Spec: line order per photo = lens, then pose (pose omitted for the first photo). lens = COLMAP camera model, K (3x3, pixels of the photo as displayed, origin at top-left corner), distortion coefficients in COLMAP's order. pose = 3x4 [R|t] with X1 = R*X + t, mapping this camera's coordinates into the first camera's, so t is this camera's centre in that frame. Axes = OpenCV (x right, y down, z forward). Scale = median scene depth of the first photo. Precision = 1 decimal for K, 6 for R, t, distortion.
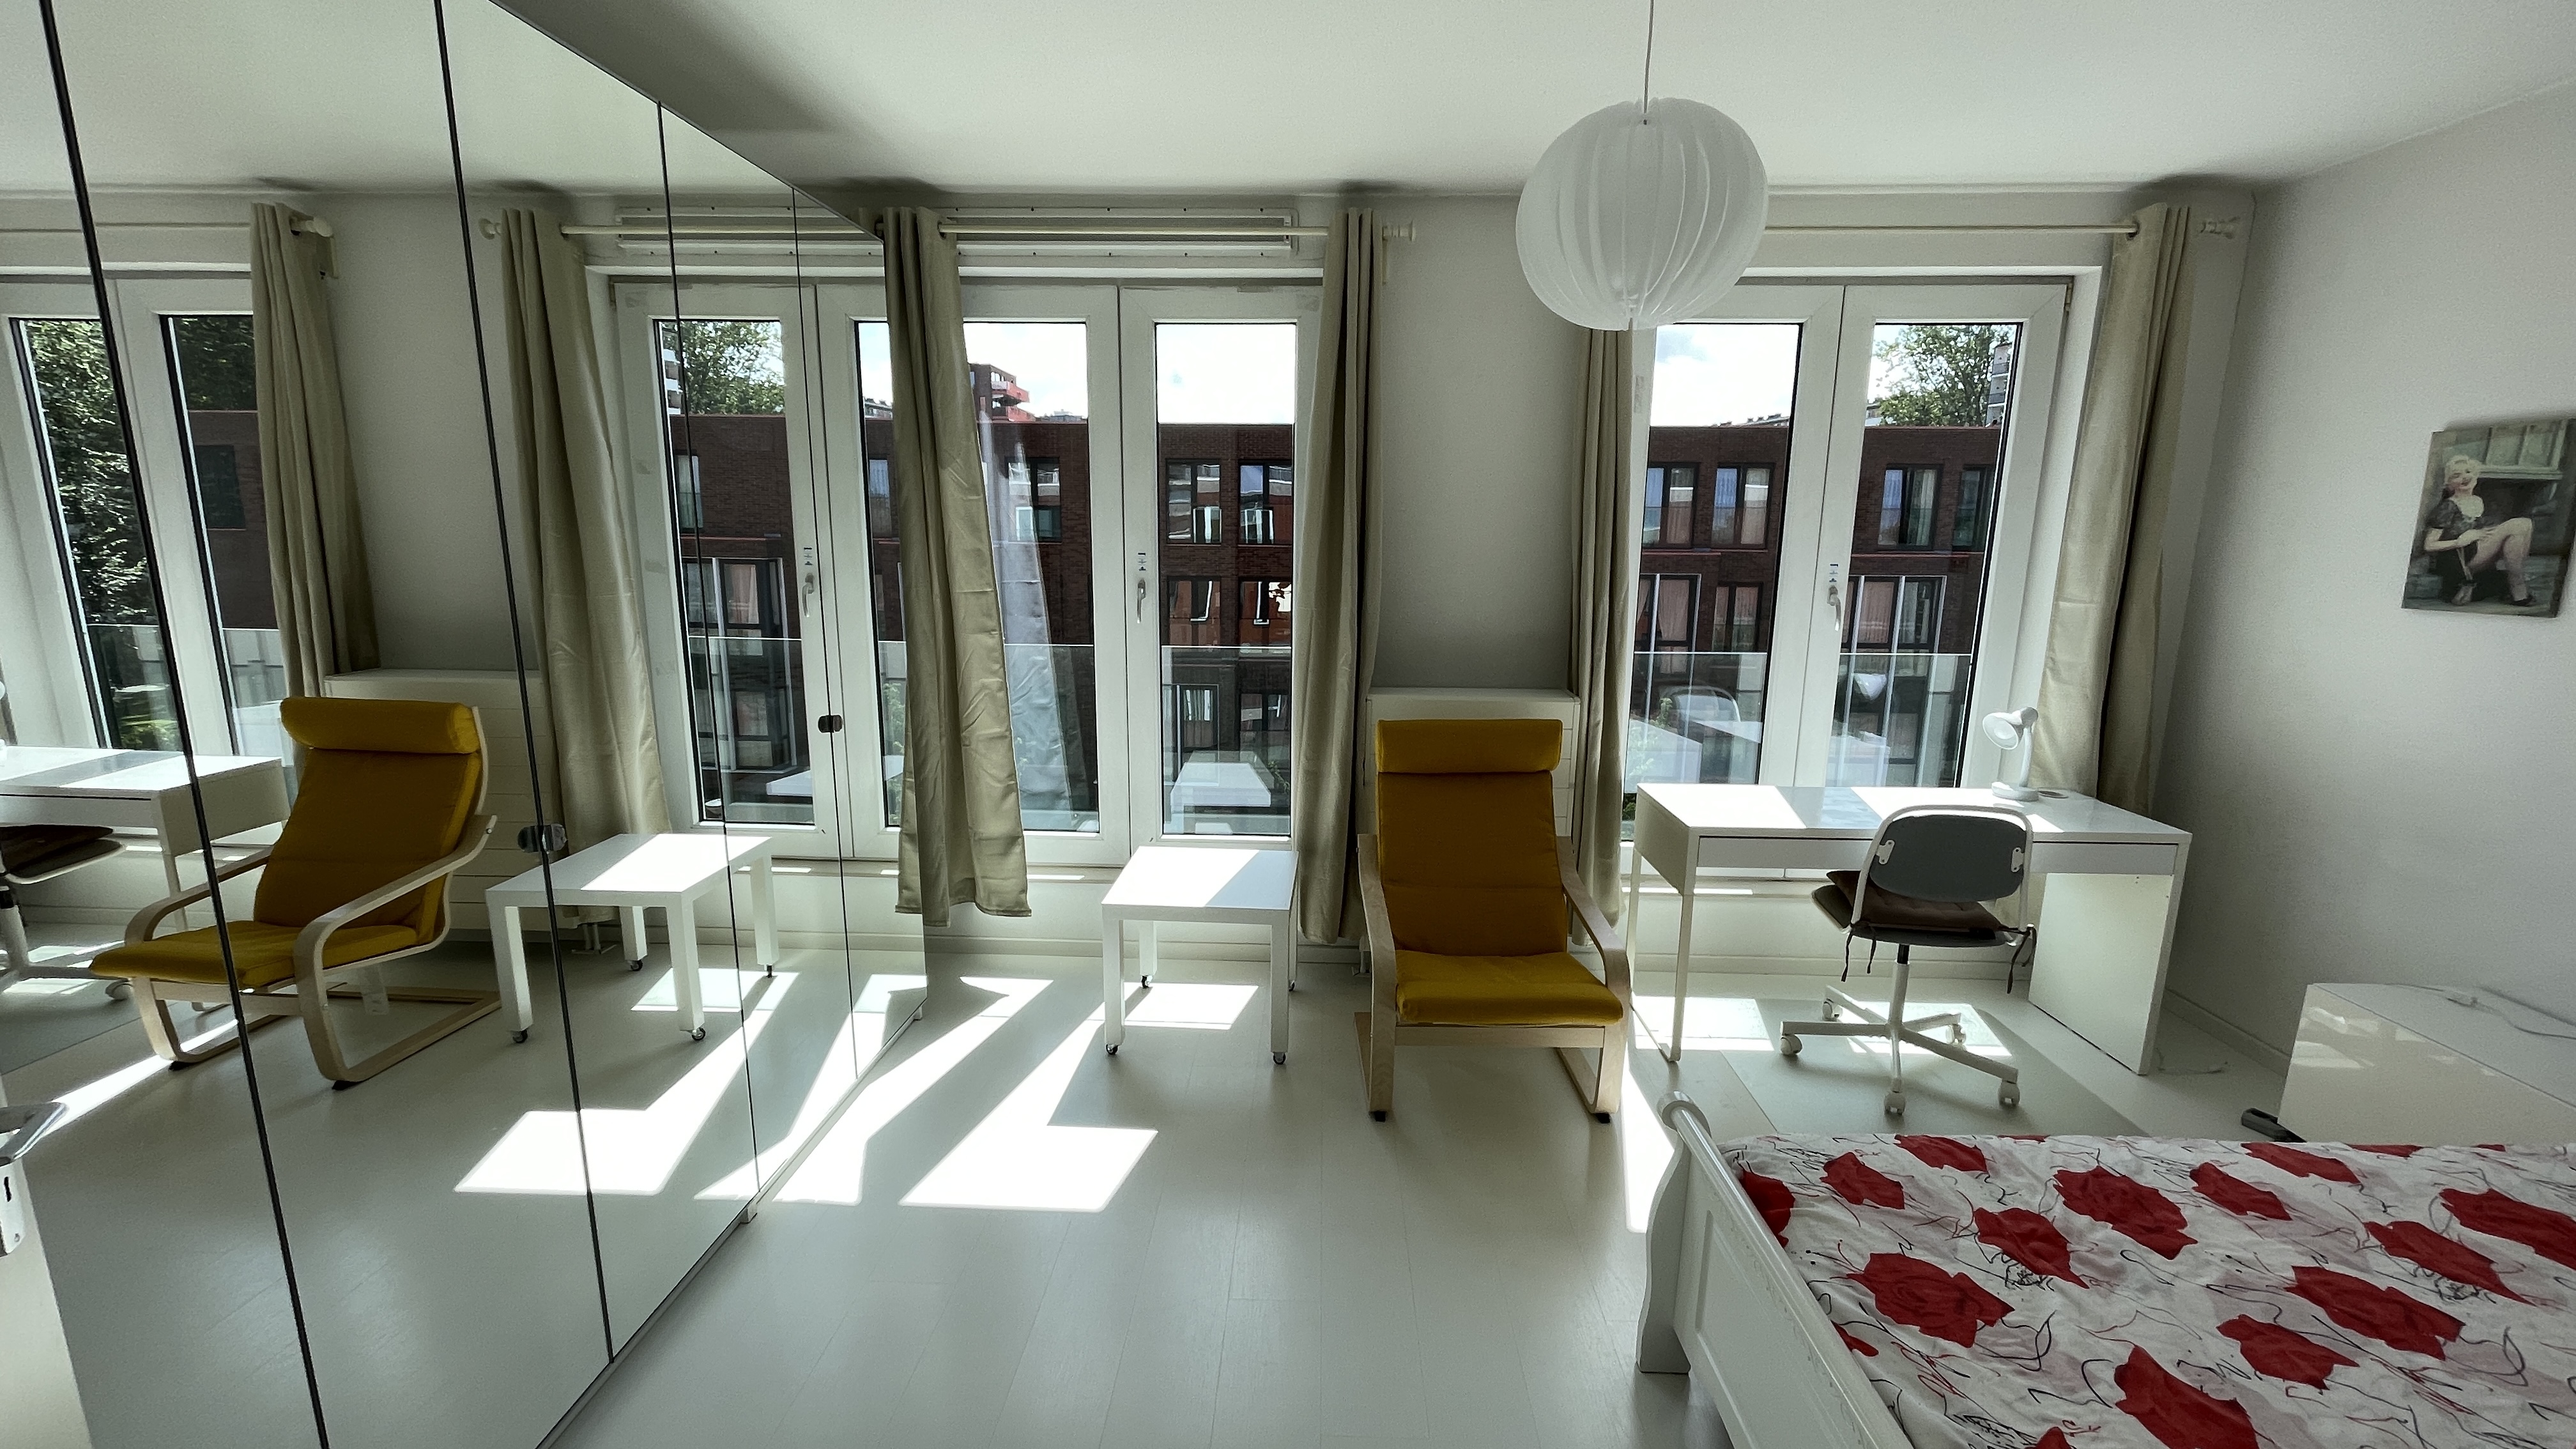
lens RADIAL K [[1040.7, 0, 1290.9], [0, 1040.7, 728.3], [0, 0, 1]] dist [-0.000993, -0.000536]
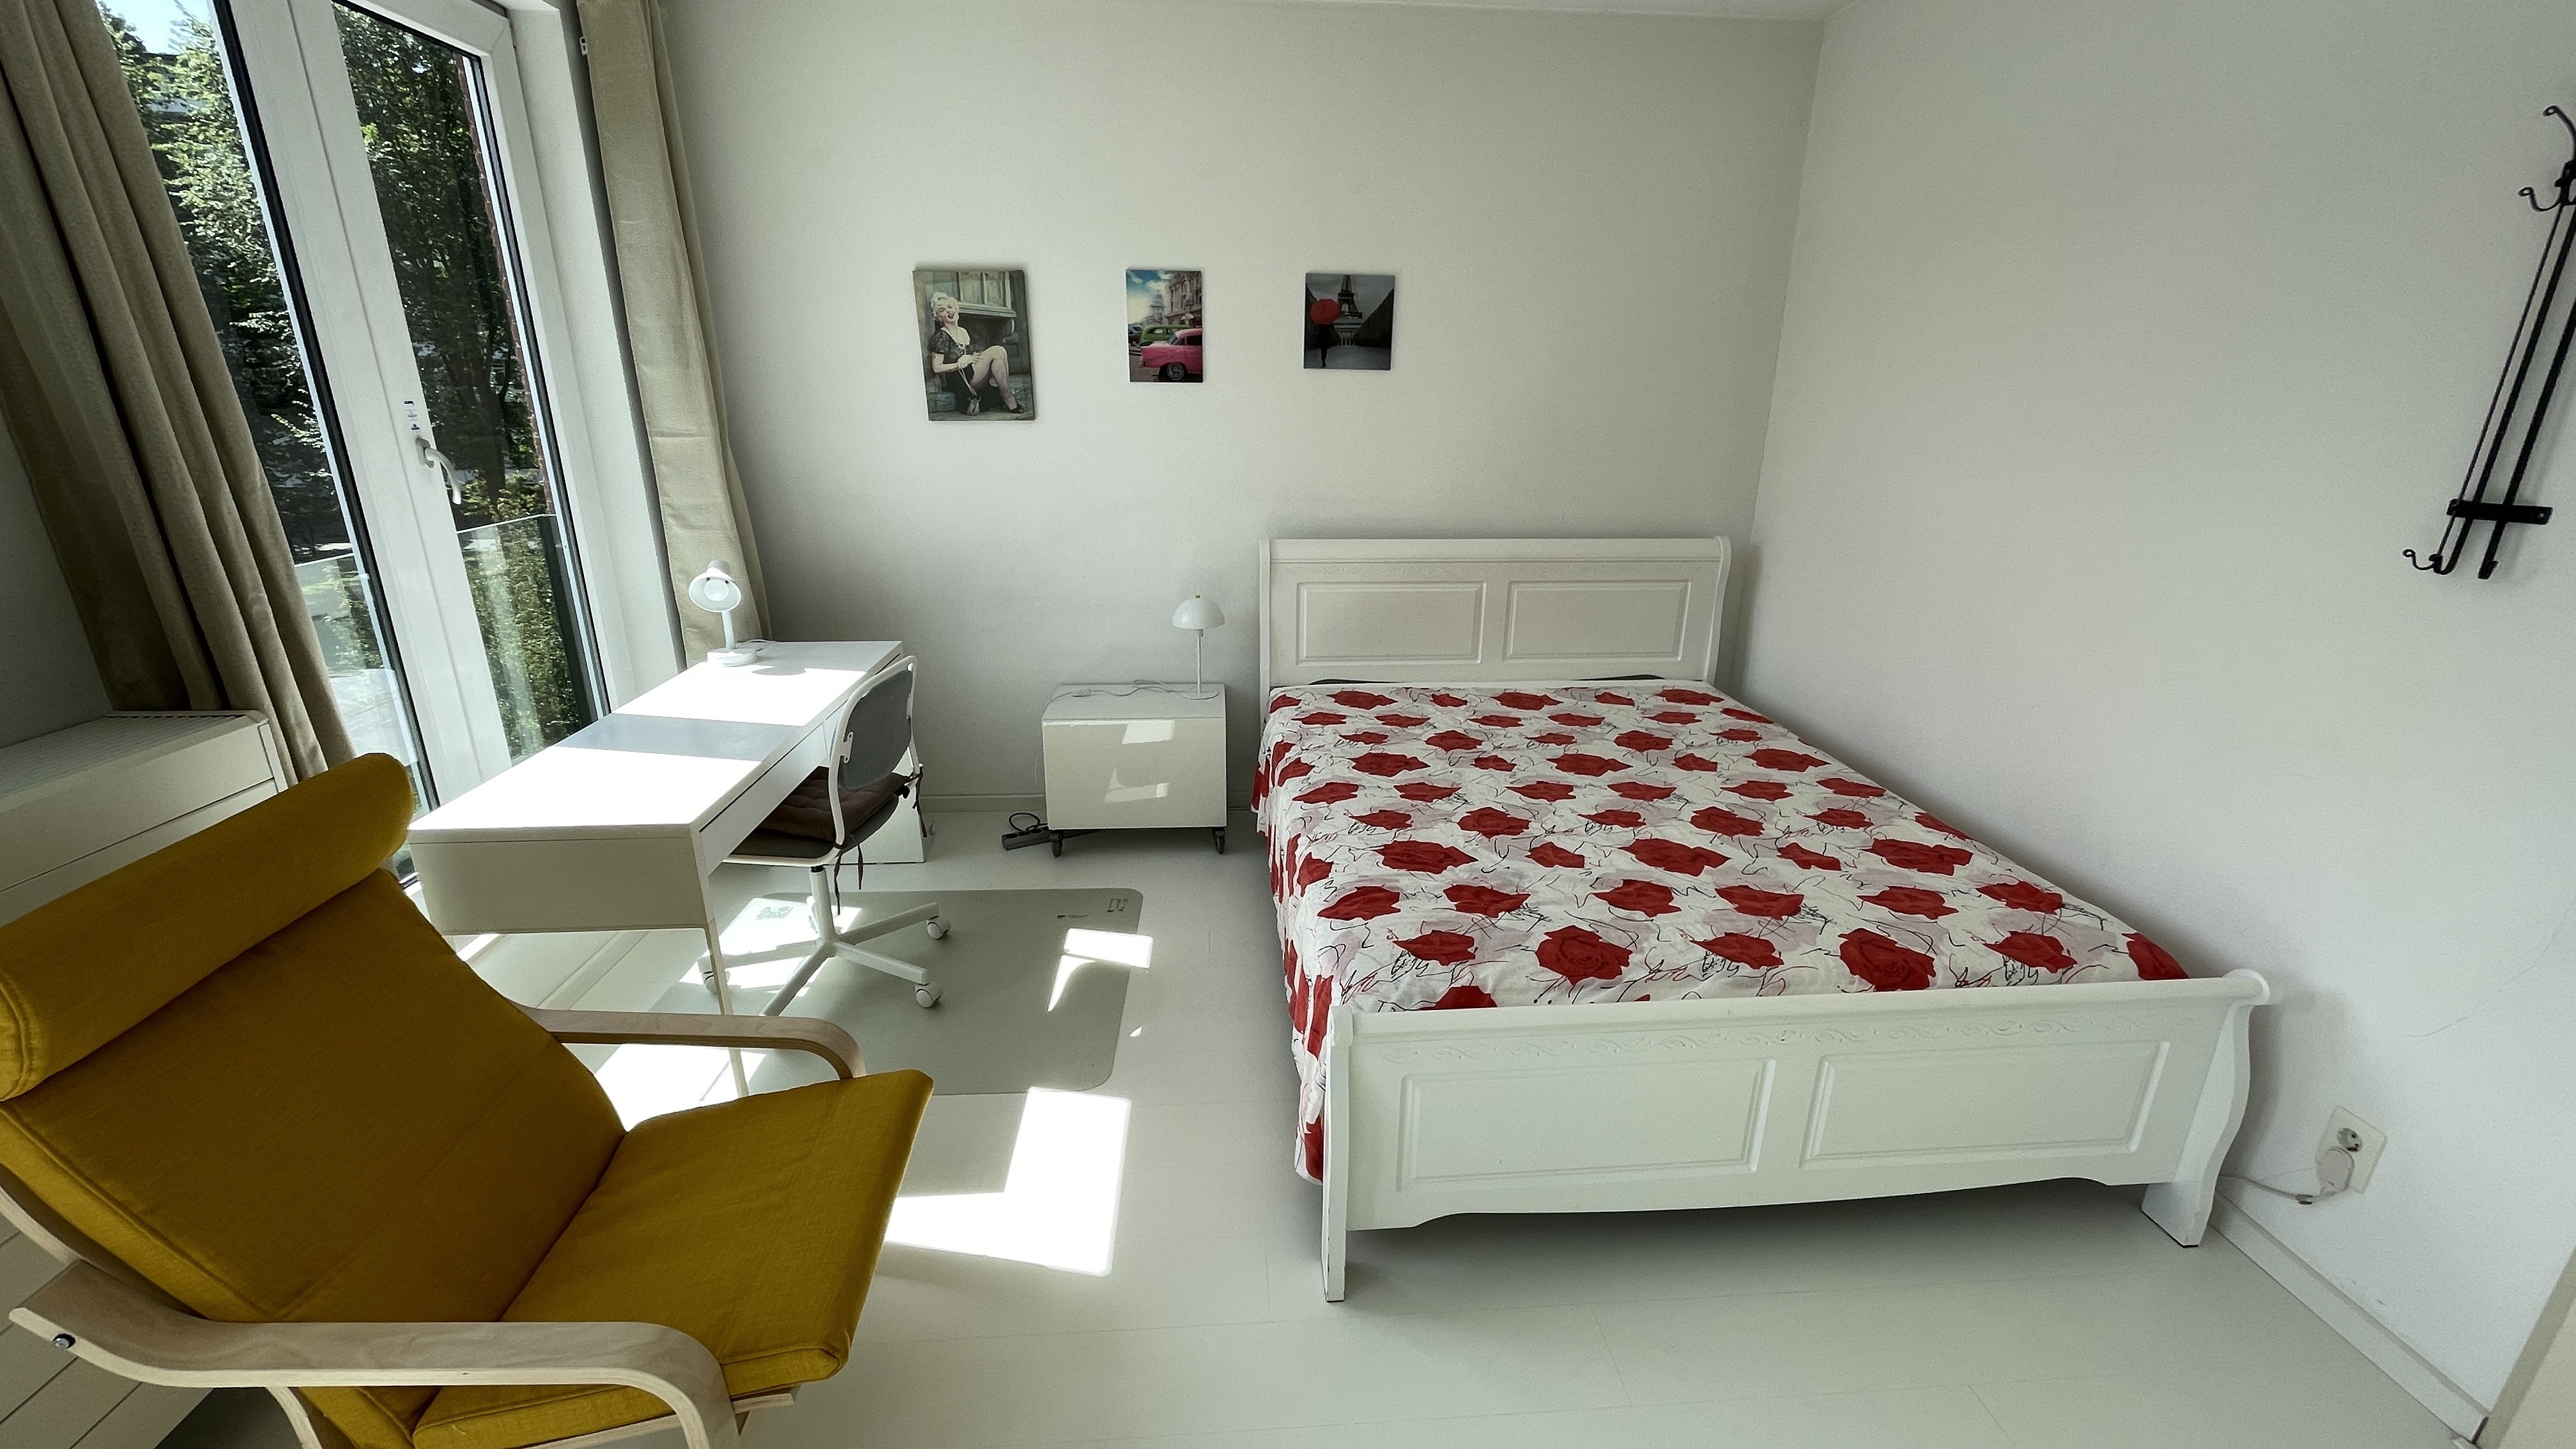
lens RADIAL K [[1040.7, 0, 1290.9], [0, 1040.7, 728.3], [0, 0, 1]] dist [-0.000993, -0.000536]
pose [[-0.106385, -0.323489, 0.940233, -0.230167], [0.178419, 0.924041, 0.338106, -0.106724], [-0.978187, 0.203724, -0.040588, 0.629704]]
